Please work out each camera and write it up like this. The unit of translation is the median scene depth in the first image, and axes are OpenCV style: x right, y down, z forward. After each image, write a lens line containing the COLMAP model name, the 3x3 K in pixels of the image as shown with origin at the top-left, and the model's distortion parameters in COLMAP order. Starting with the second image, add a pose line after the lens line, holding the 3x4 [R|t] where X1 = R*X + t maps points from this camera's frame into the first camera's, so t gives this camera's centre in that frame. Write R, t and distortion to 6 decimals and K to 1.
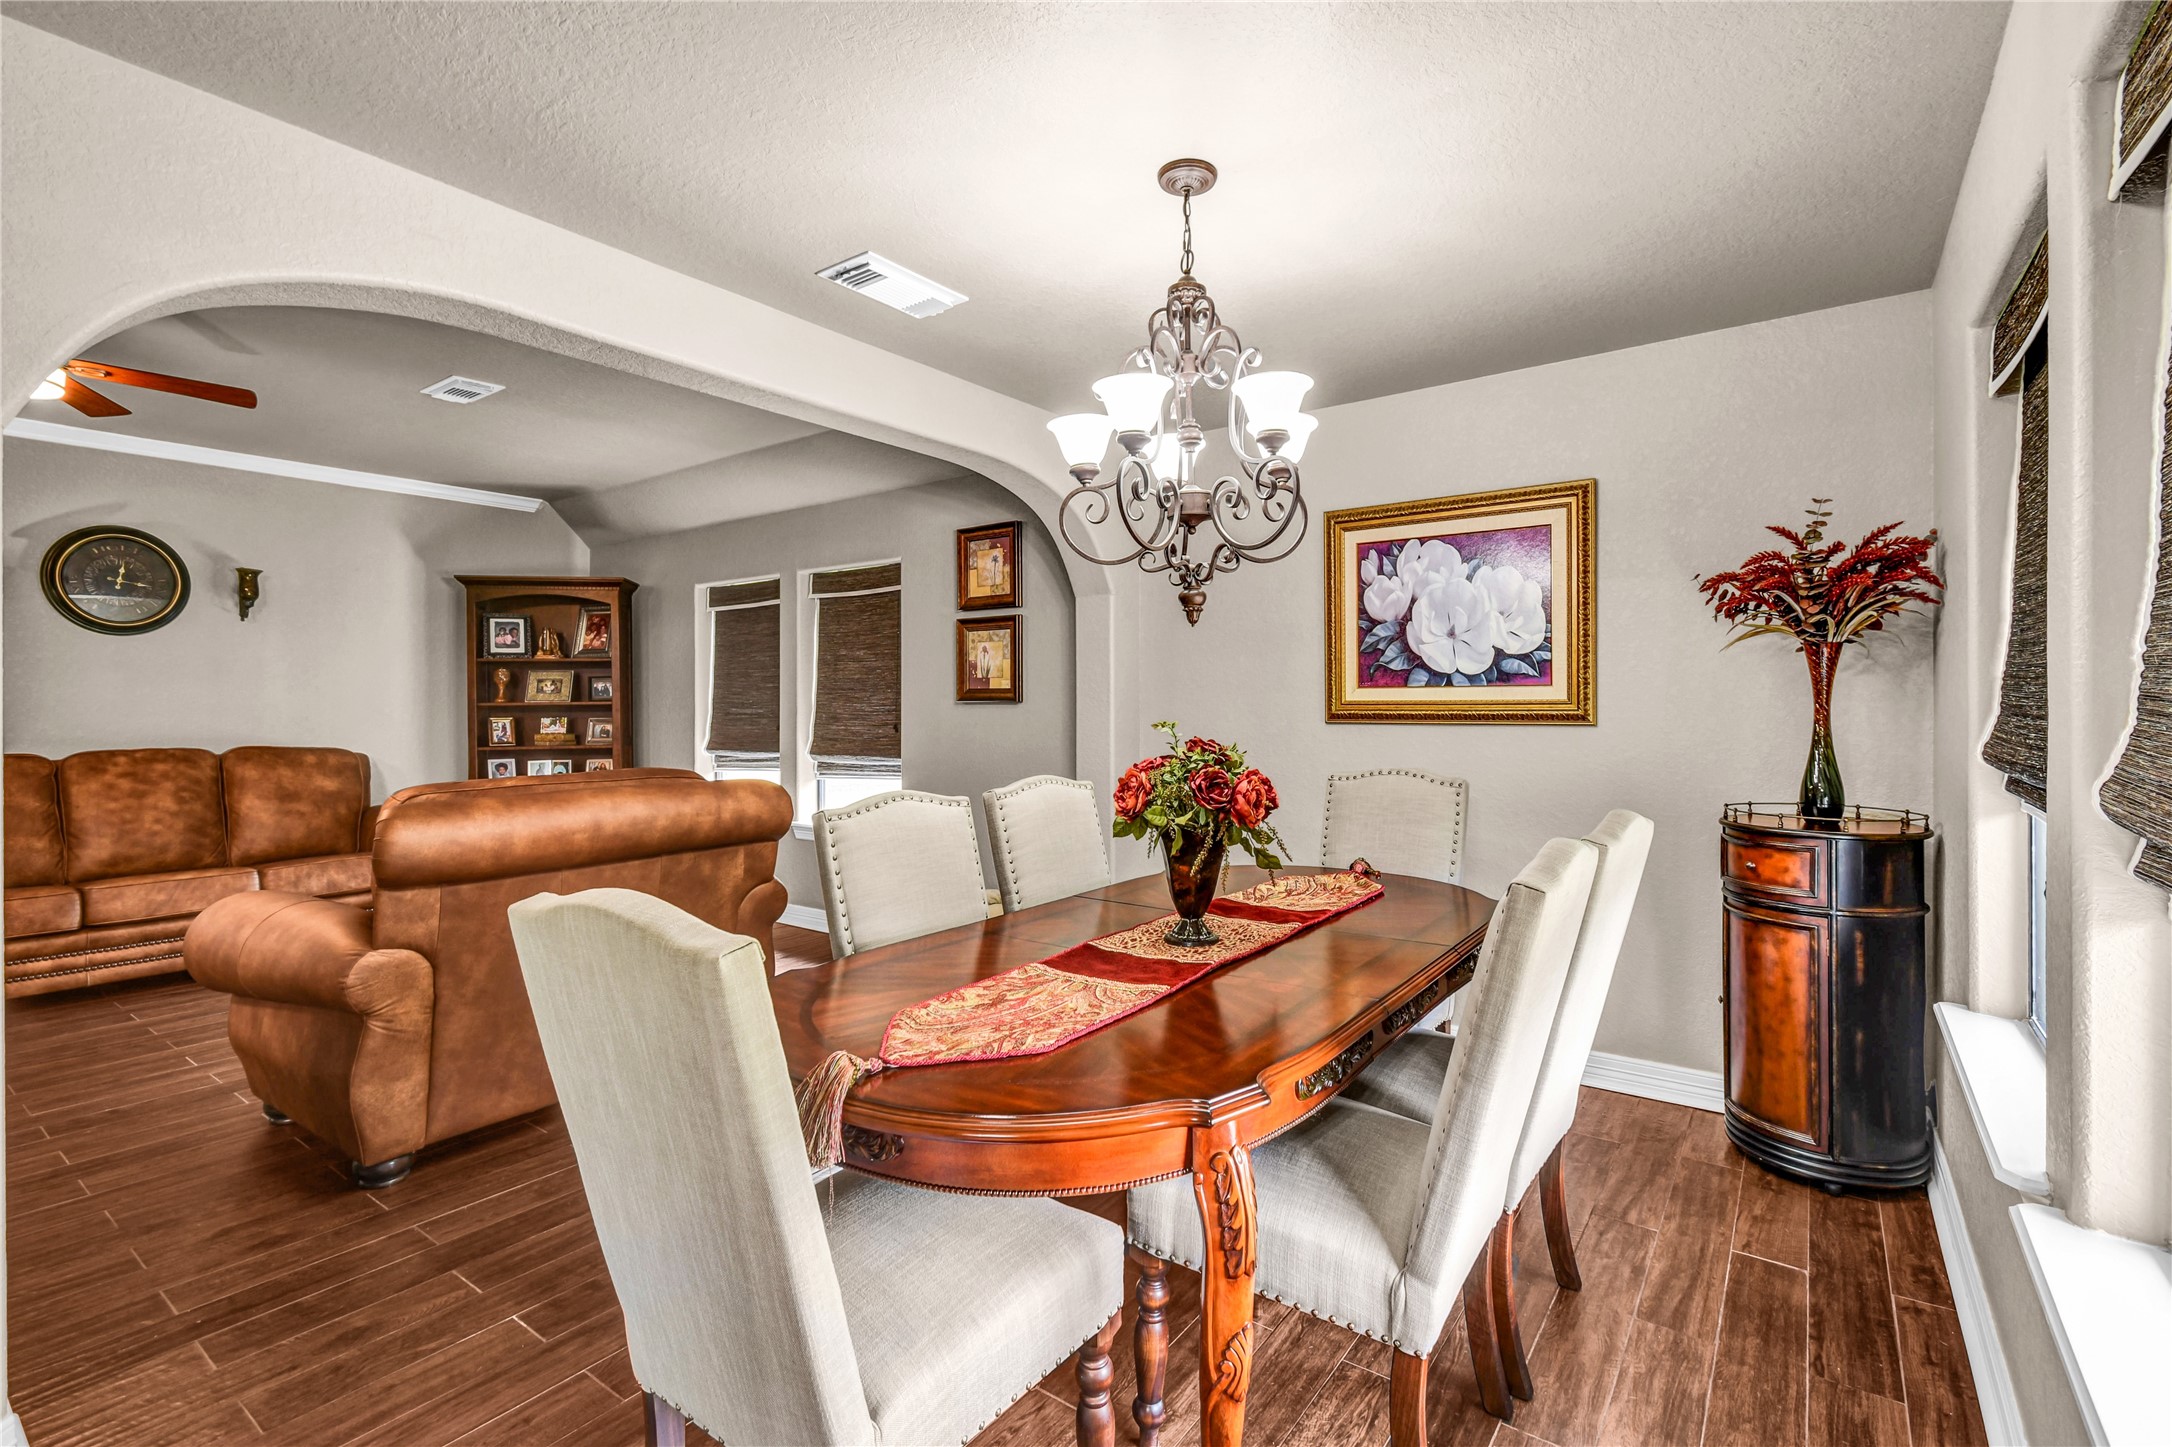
lens RADIAL K [[983.3, 0, 1105.5], [0, 983.3, 709.5], [0, 0, 1]] dist [0.001356, 0.001413]
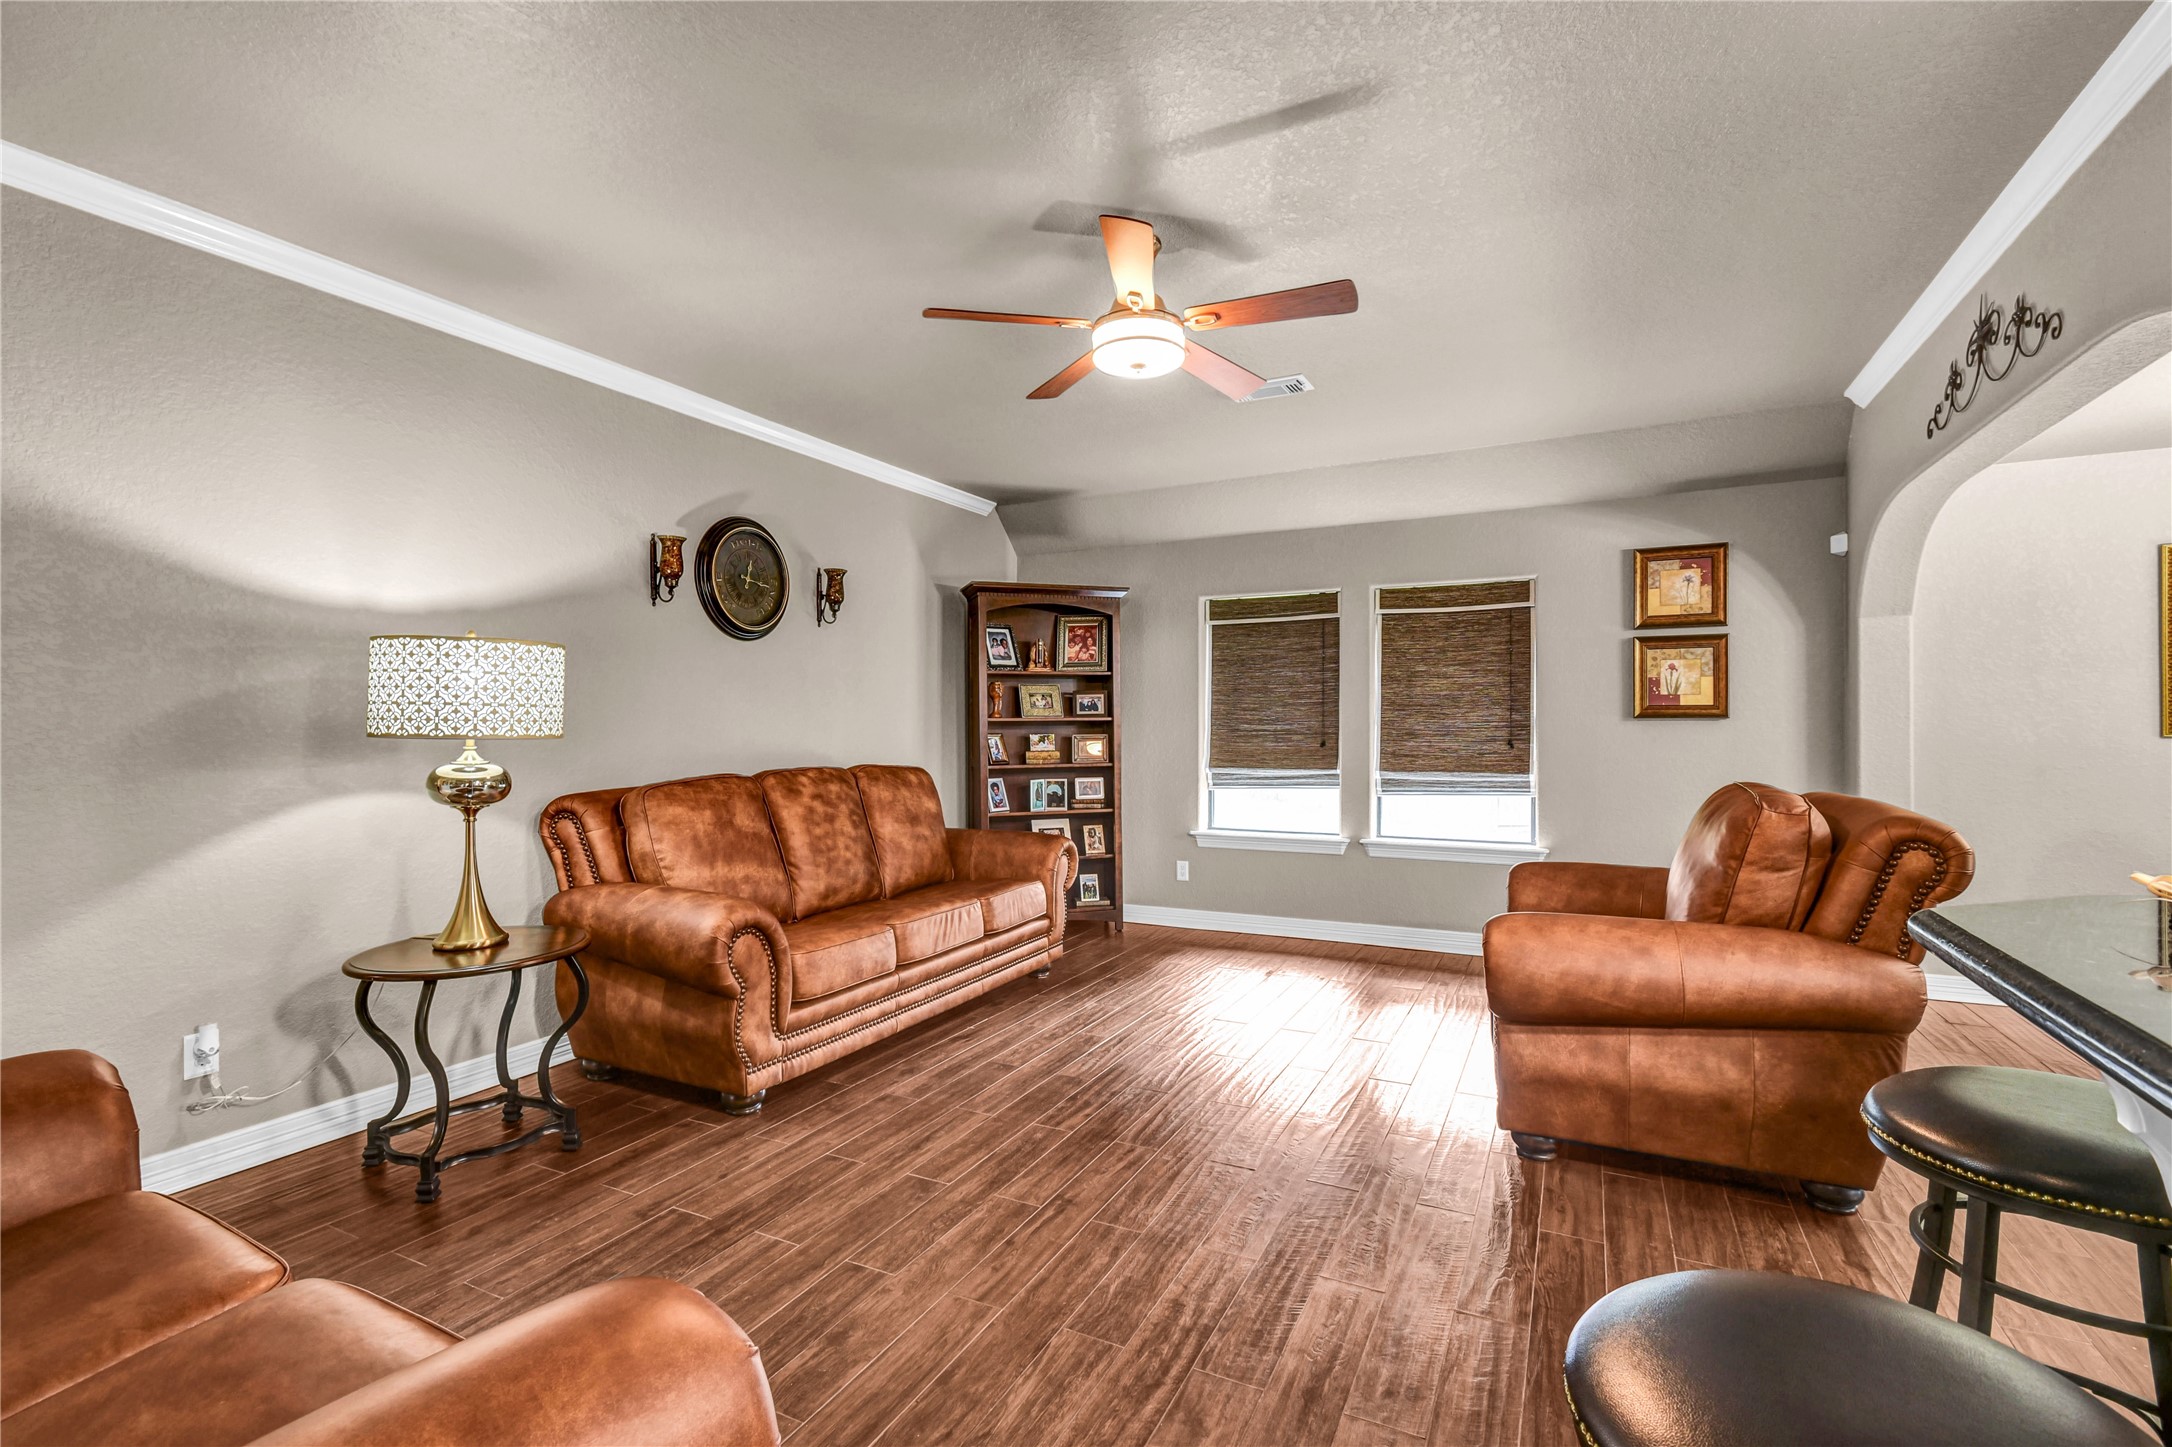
lens RADIAL K [[971.2, 0, 1079.5], [0, 971.2, 710.7], [0, 0, 1]] dist [0.014217, -0.009488]
pose [[0.988412, 0.004241, 0.151737, -0.859175], [-0.001380, 0.999819, -0.018954, 0.004657], [-0.151790, 0.018525, 0.988239, 0.086711]]
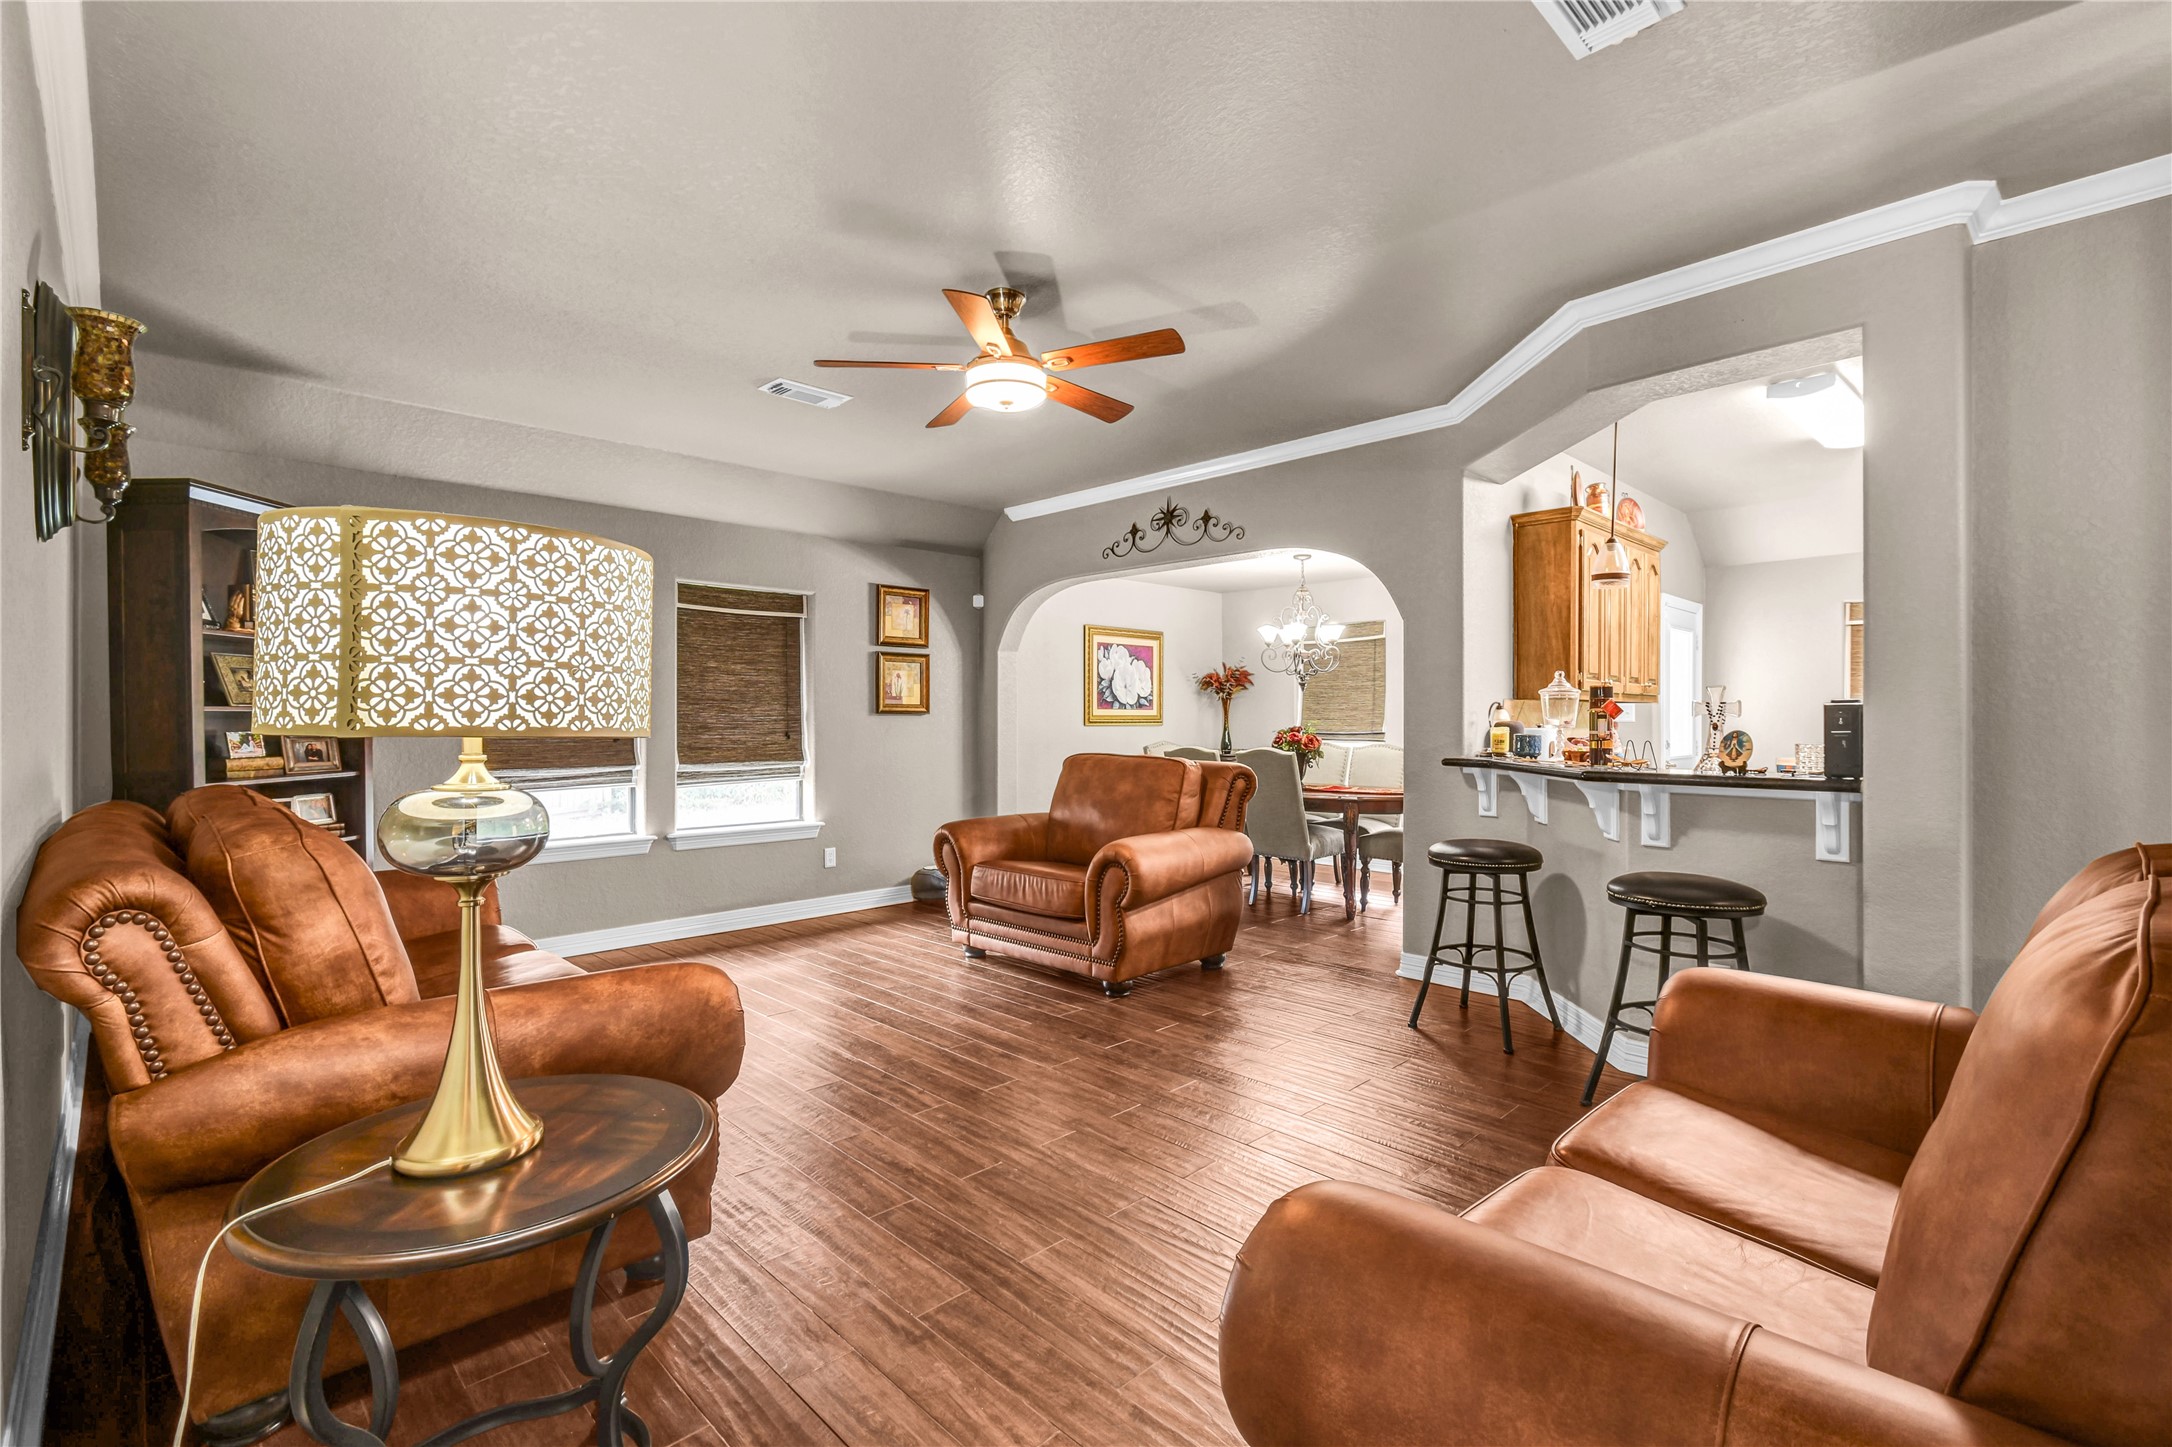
lens RADIAL K [[978.0, 0, 1086.0], [0, 978.0, 723.5], [0, 0, 1]] dist [-0.000071, 0.000249]
pose [[0.165670, -0.000367, 0.986181, -1.386214], [0.005391, 0.999985, -0.000533, 0.008224], [-0.986166, 0.005405, 0.165670, 0.494972]]
